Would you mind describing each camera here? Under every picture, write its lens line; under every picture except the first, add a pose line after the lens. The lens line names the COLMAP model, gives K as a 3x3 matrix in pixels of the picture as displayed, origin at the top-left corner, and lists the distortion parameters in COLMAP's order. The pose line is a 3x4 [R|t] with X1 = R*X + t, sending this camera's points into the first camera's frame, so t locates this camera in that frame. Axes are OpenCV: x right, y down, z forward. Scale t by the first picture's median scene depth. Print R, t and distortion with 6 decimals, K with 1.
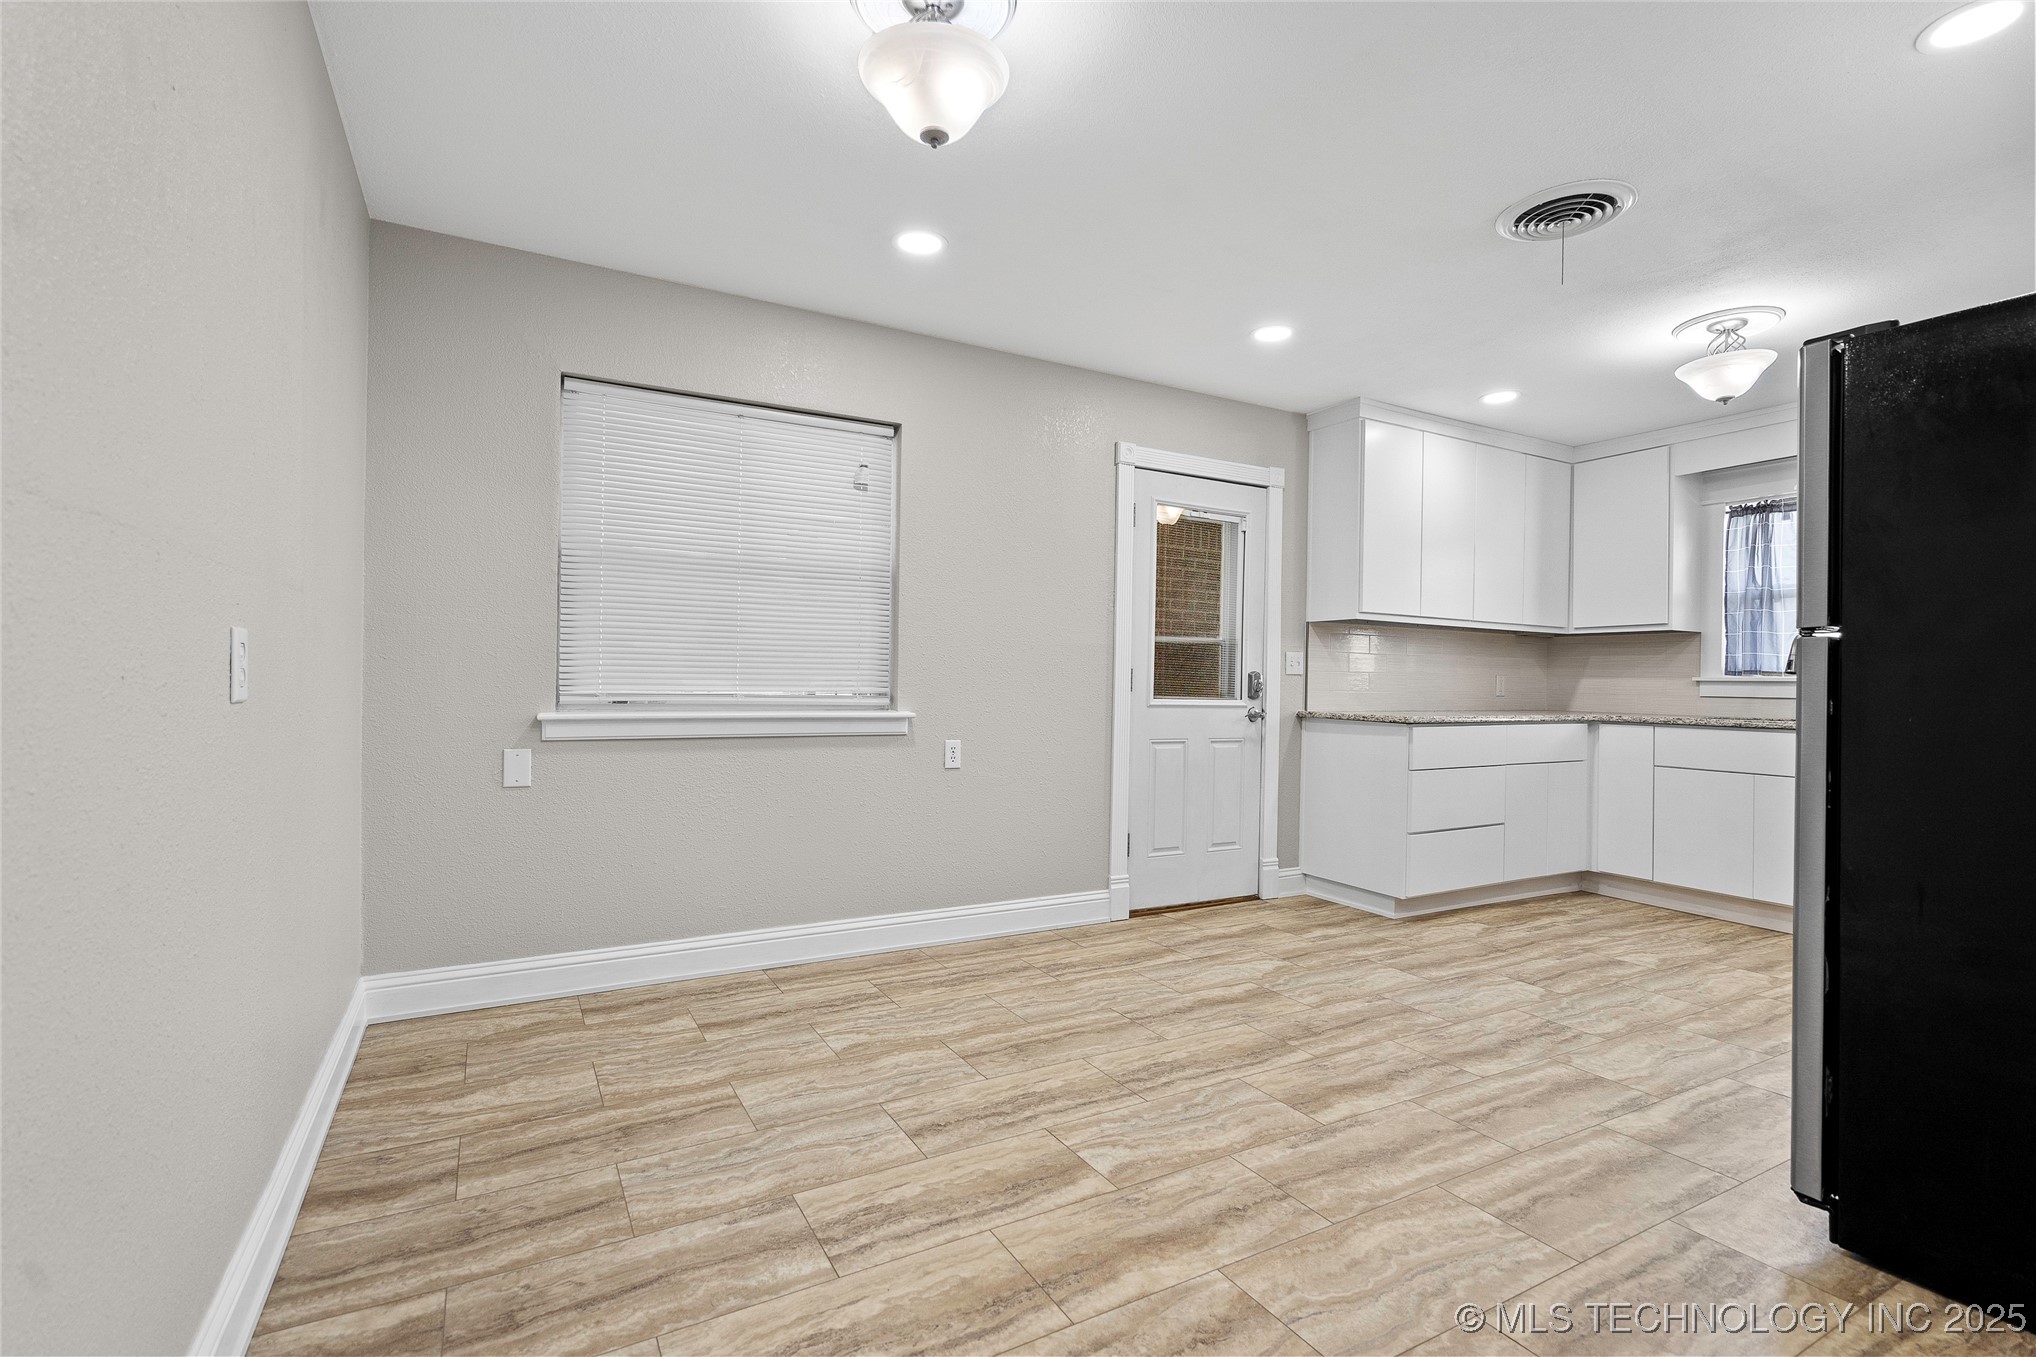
lens RADIAL K [[934.9, 0, 1018.6], [0, 934.9, 679.4], [0, 0, 1]] dist [0.002659, 0.001576]
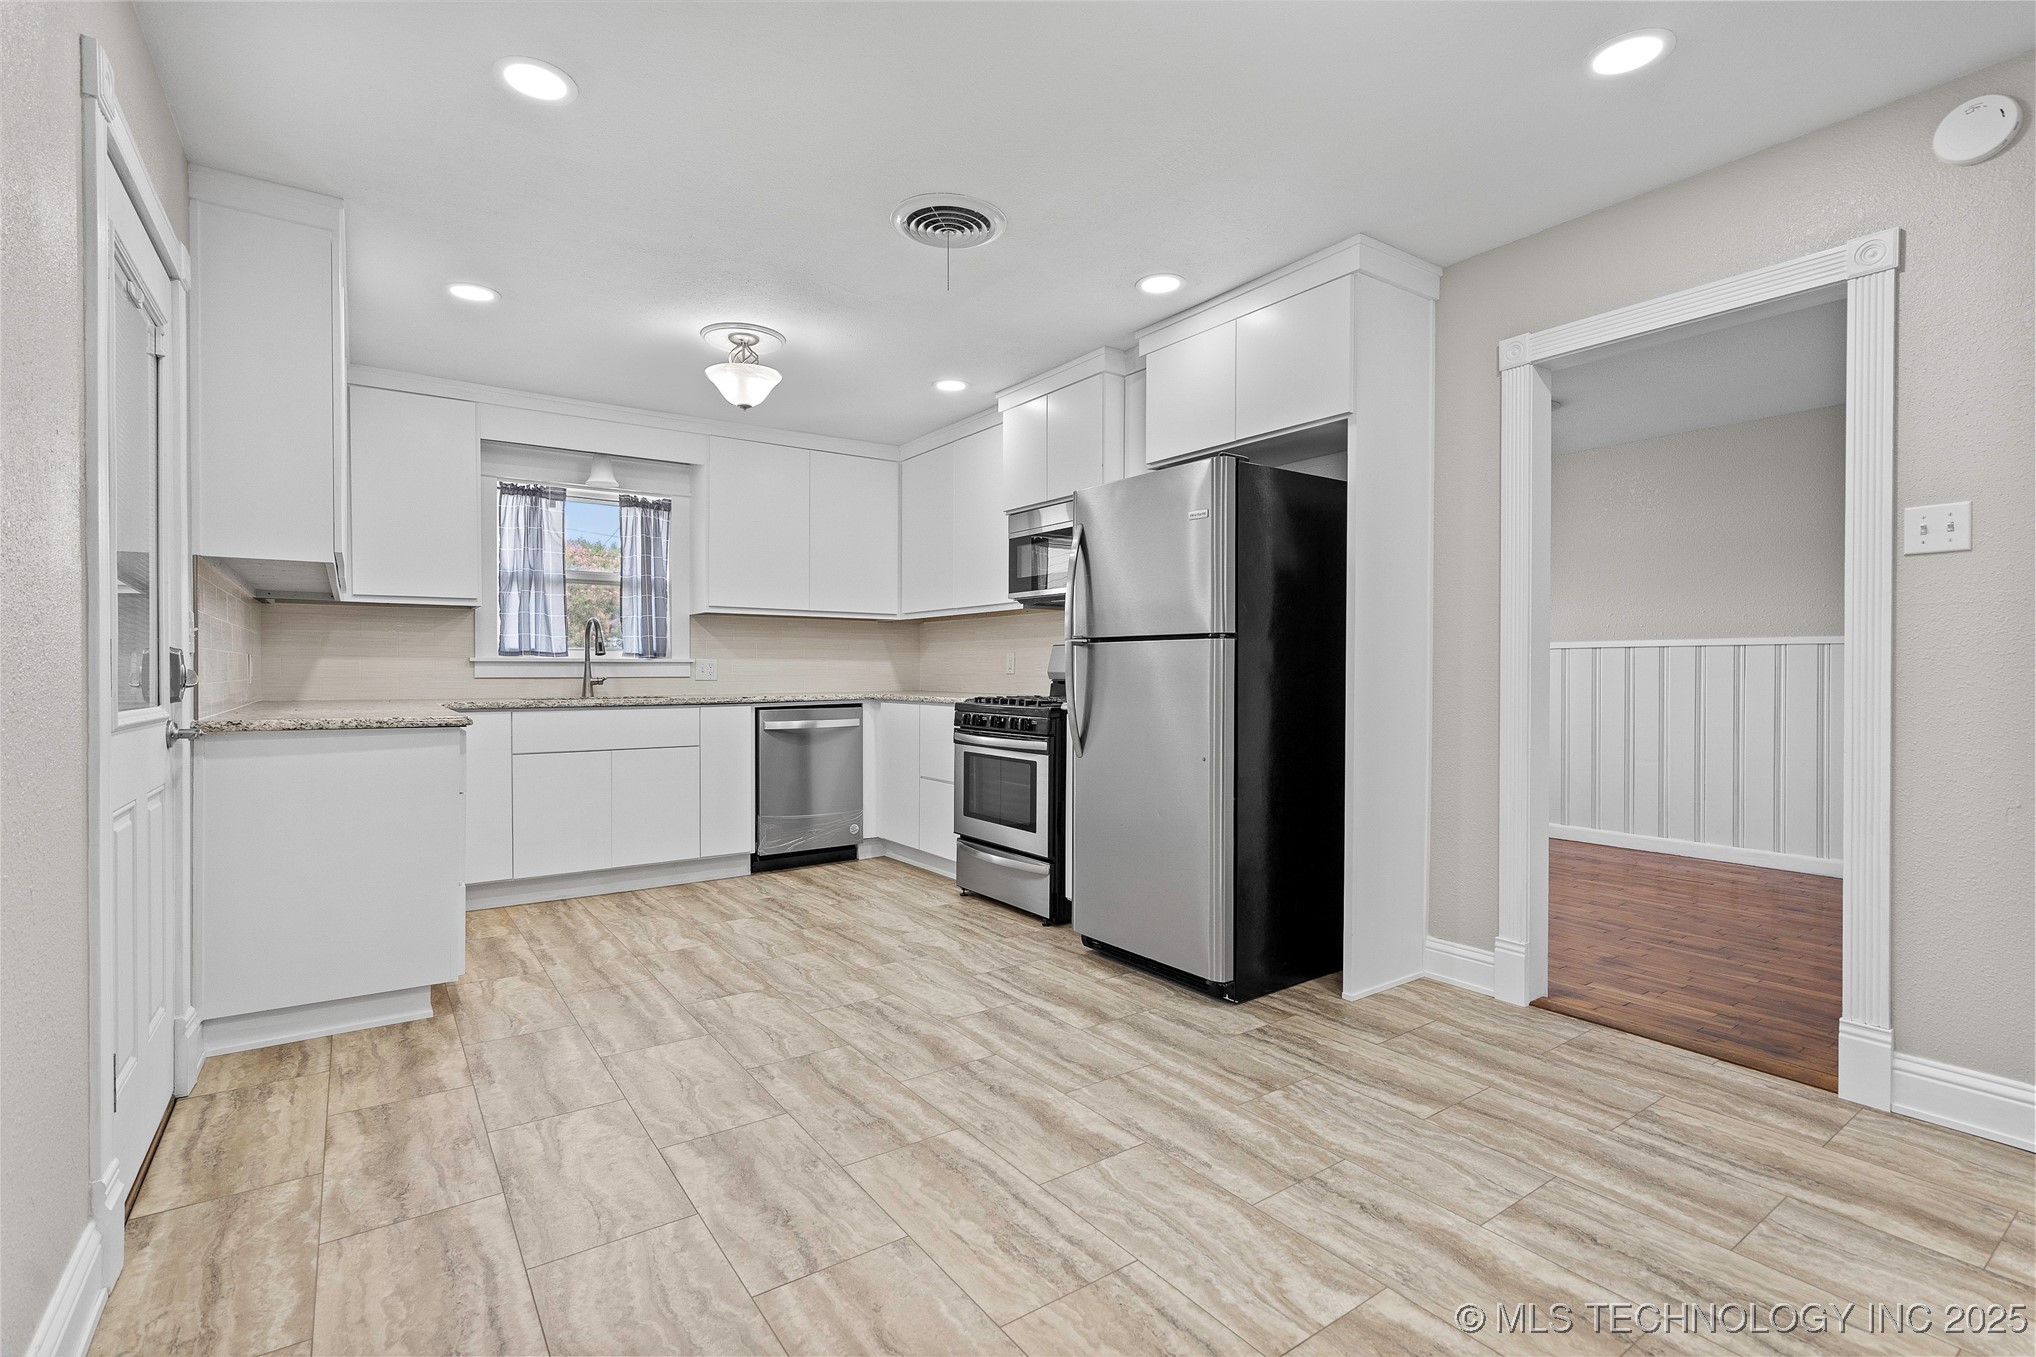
lens RADIAL K [[937.1, 0, 1018.0], [0, 937.1, 677.3], [0, 0, 1]] dist [0.000236, 0.000544]
pose [[-0.103852, -0.021887, 0.994352, -0.404615], [-0.004180, 0.999759, 0.021569, -0.007155], [-0.994584, -0.001916, -0.103918, 0.848308]]
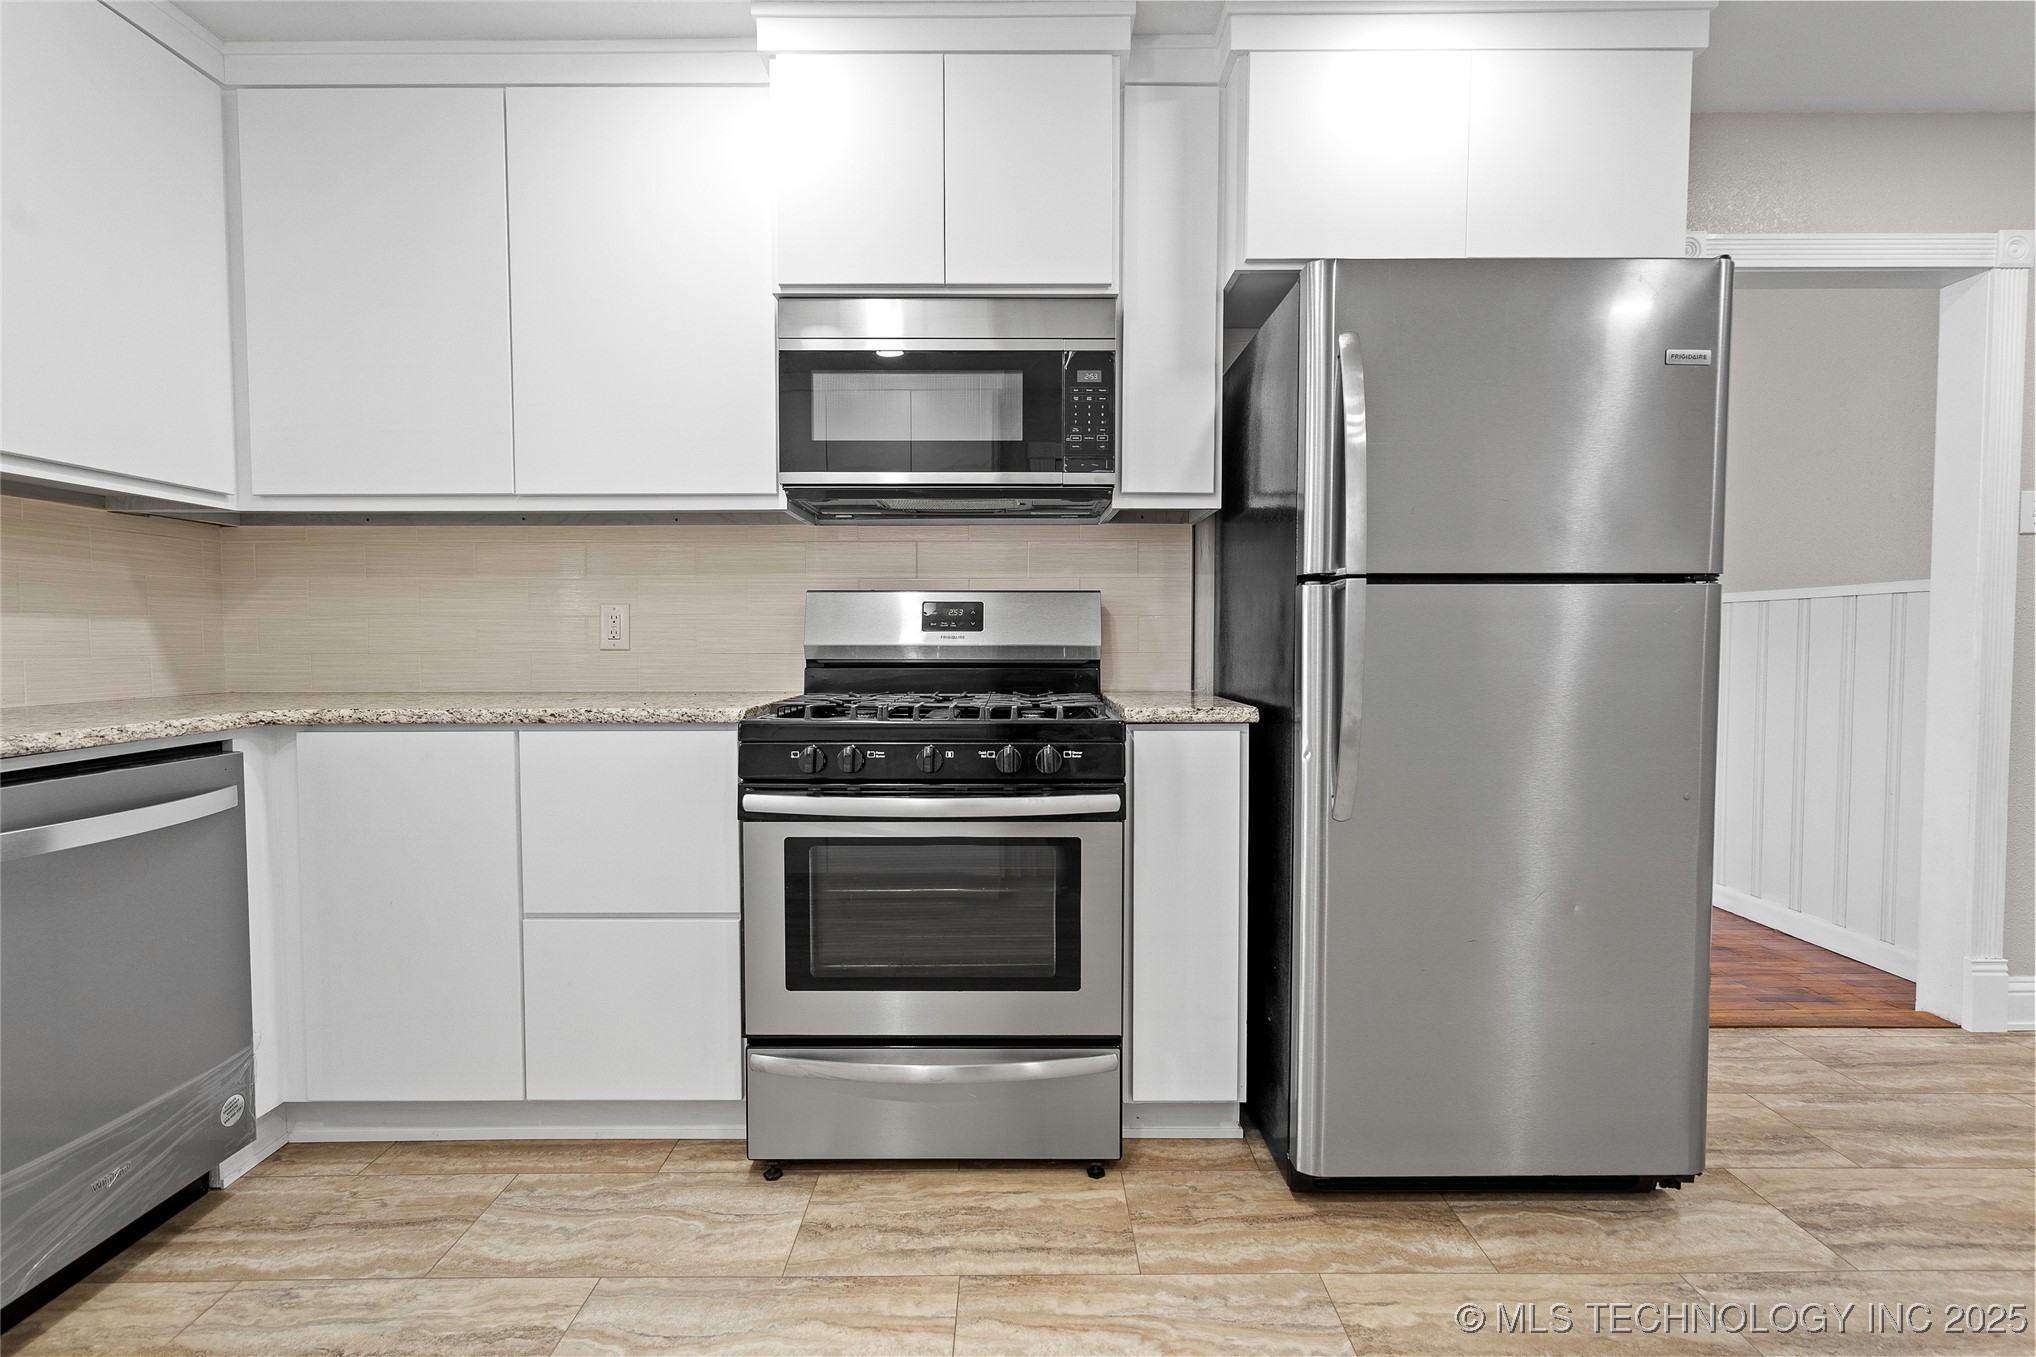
lens RADIAL K [[937.1, 0, 1018.0], [0, 937.1, 677.3], [0, 0, 1]] dist [0.000236, 0.000544]
pose [[-0.871770, -0.032127, 0.488860, 0.549840], [-0.010557, 0.998848, 0.046816, 0.005531], [-0.489801, 0.035651, -0.871105, 1.200340]]
